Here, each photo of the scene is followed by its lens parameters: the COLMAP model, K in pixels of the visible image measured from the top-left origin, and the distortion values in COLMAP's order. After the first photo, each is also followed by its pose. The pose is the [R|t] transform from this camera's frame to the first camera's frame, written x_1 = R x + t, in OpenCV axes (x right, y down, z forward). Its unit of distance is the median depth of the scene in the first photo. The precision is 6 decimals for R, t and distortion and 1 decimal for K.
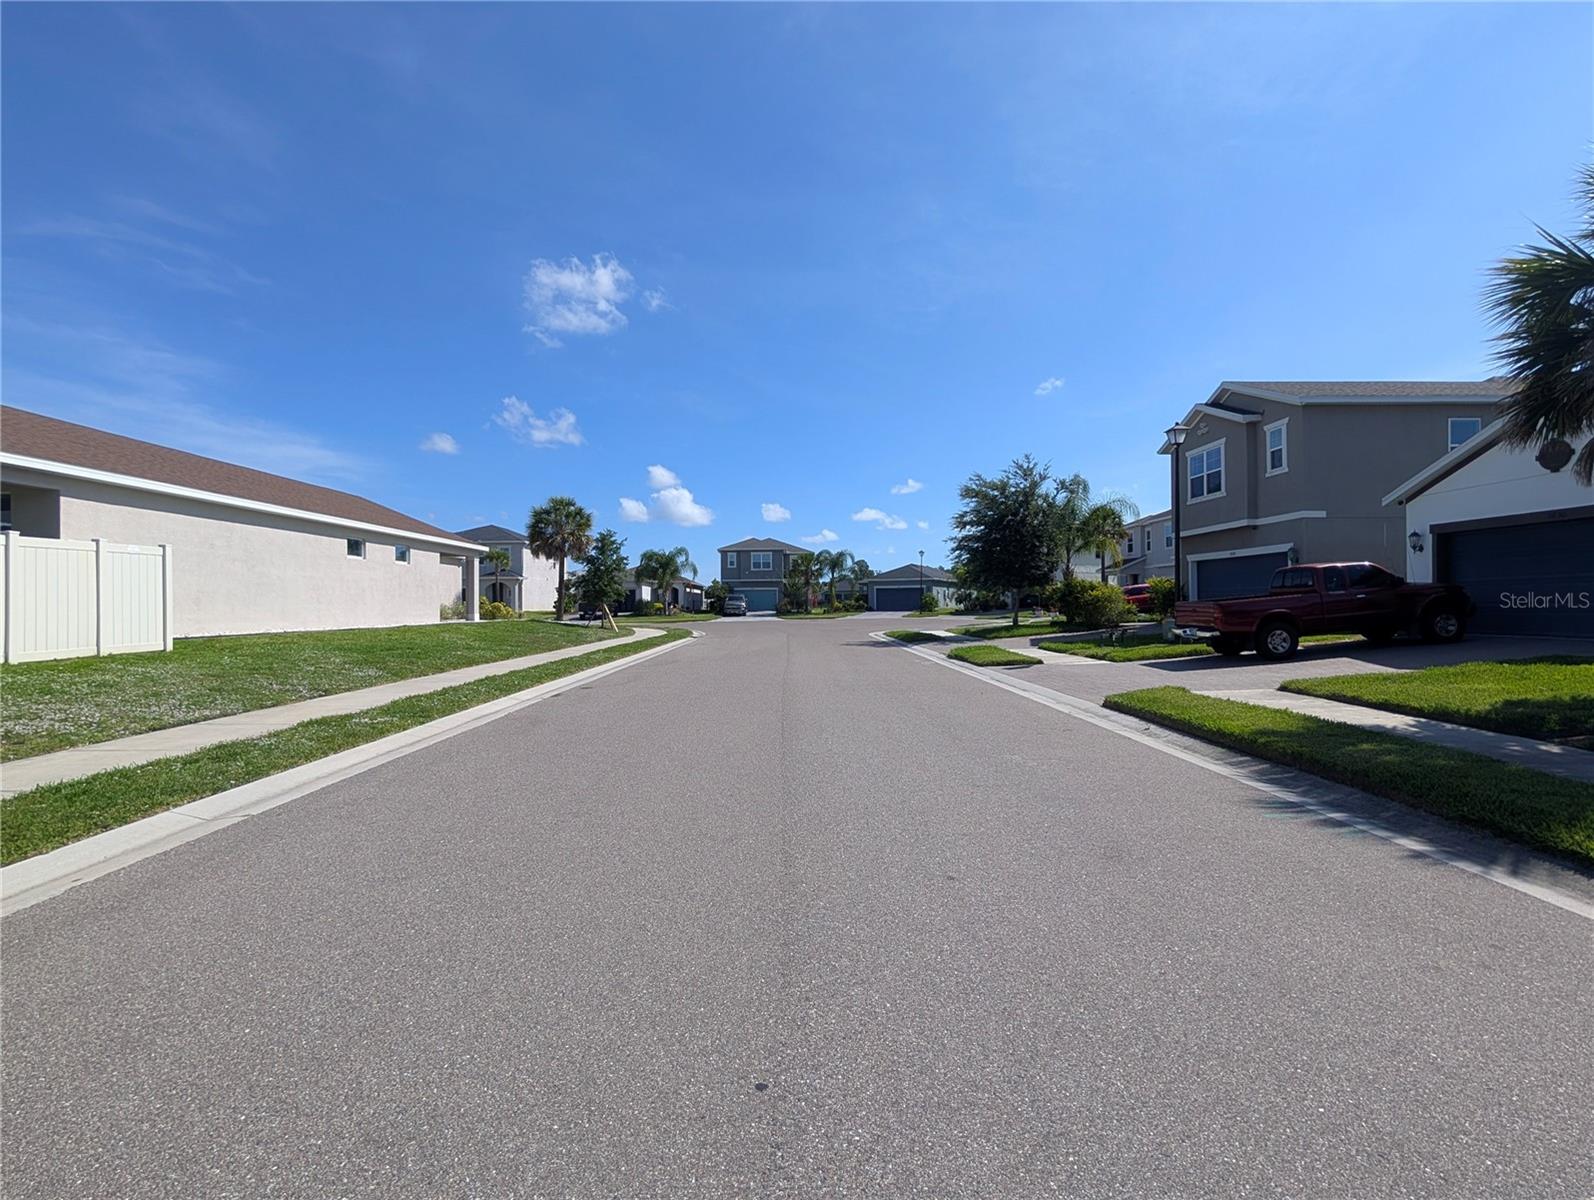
lens RADIAL K [[810.0, 0, 790.4], [0, 810.0, 617.5], [0, 0, 1]] dist [0.001164, -0.000058]
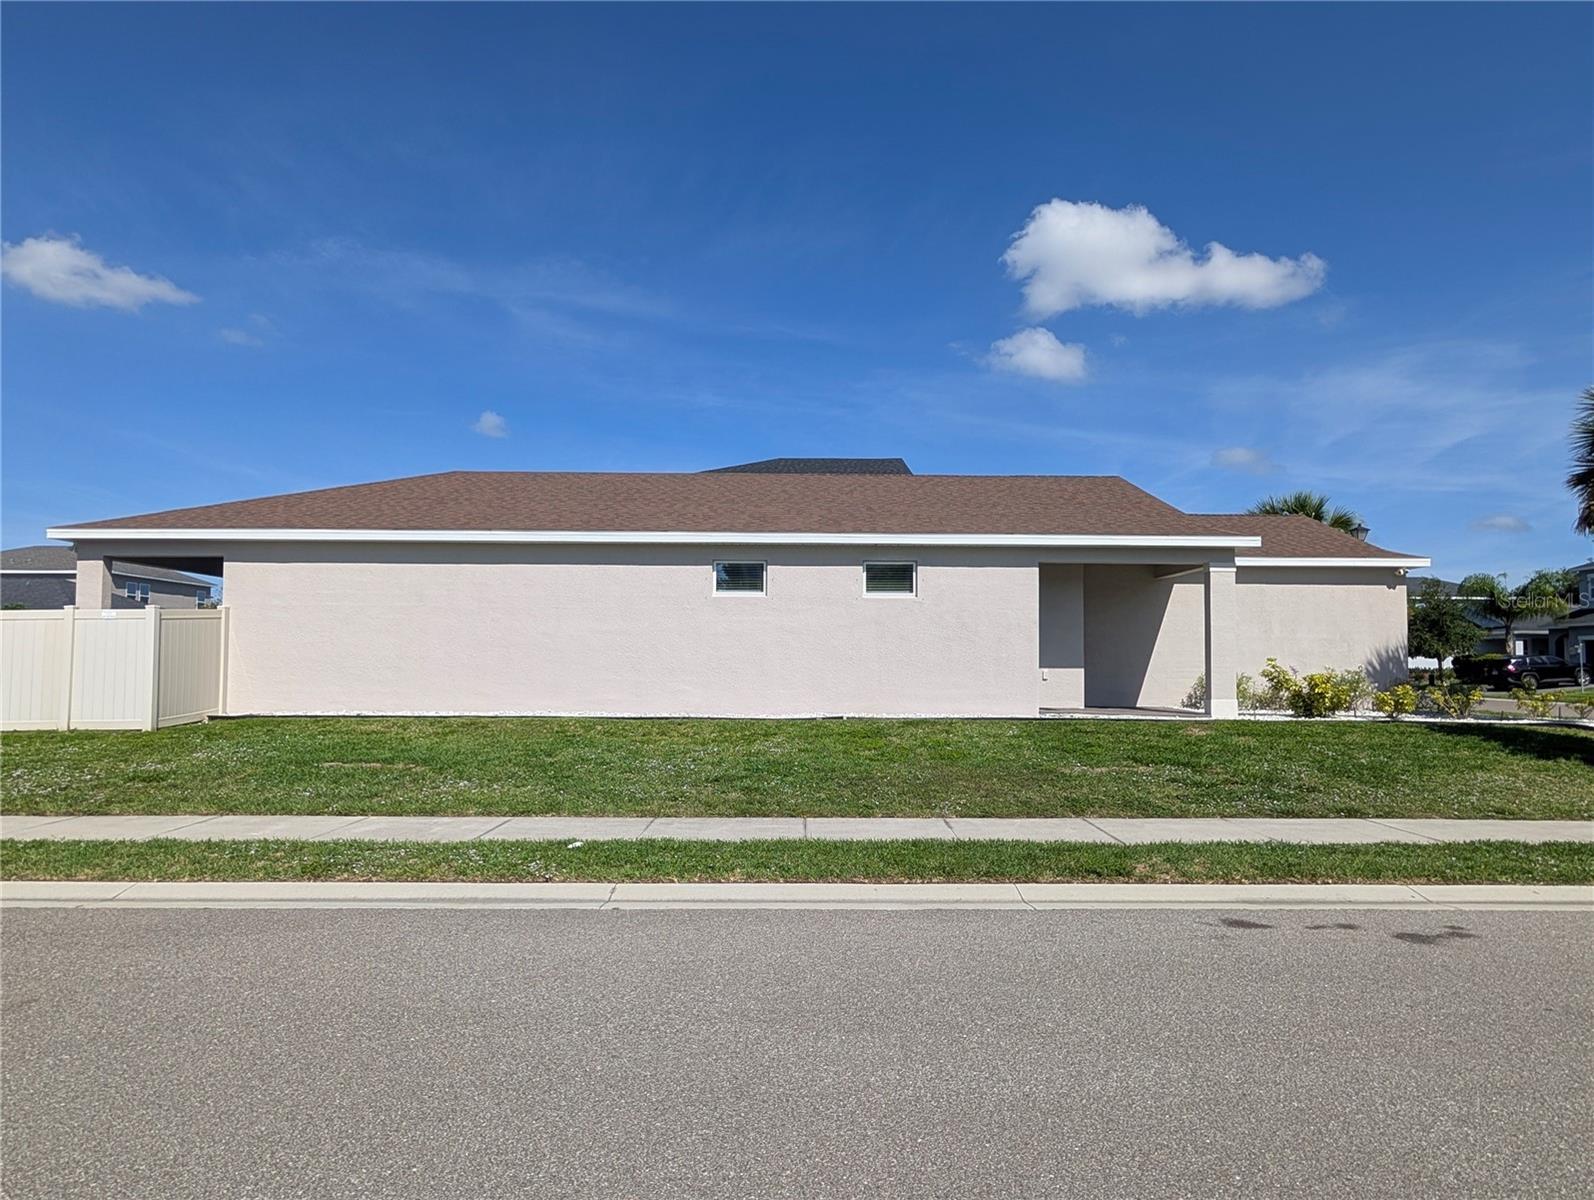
lens RADIAL K [[810.0, 0, 790.4], [0, 810.0, 617.5], [0, 0, 1]] dist [0.001164, -0.000058]
pose [[0.022834, -0.074030, -0.996995, 0.045921], [-0.017385, 0.997074, -0.074434, -0.014563], [0.999588, 0.019033, 0.021480, 1.036698]]
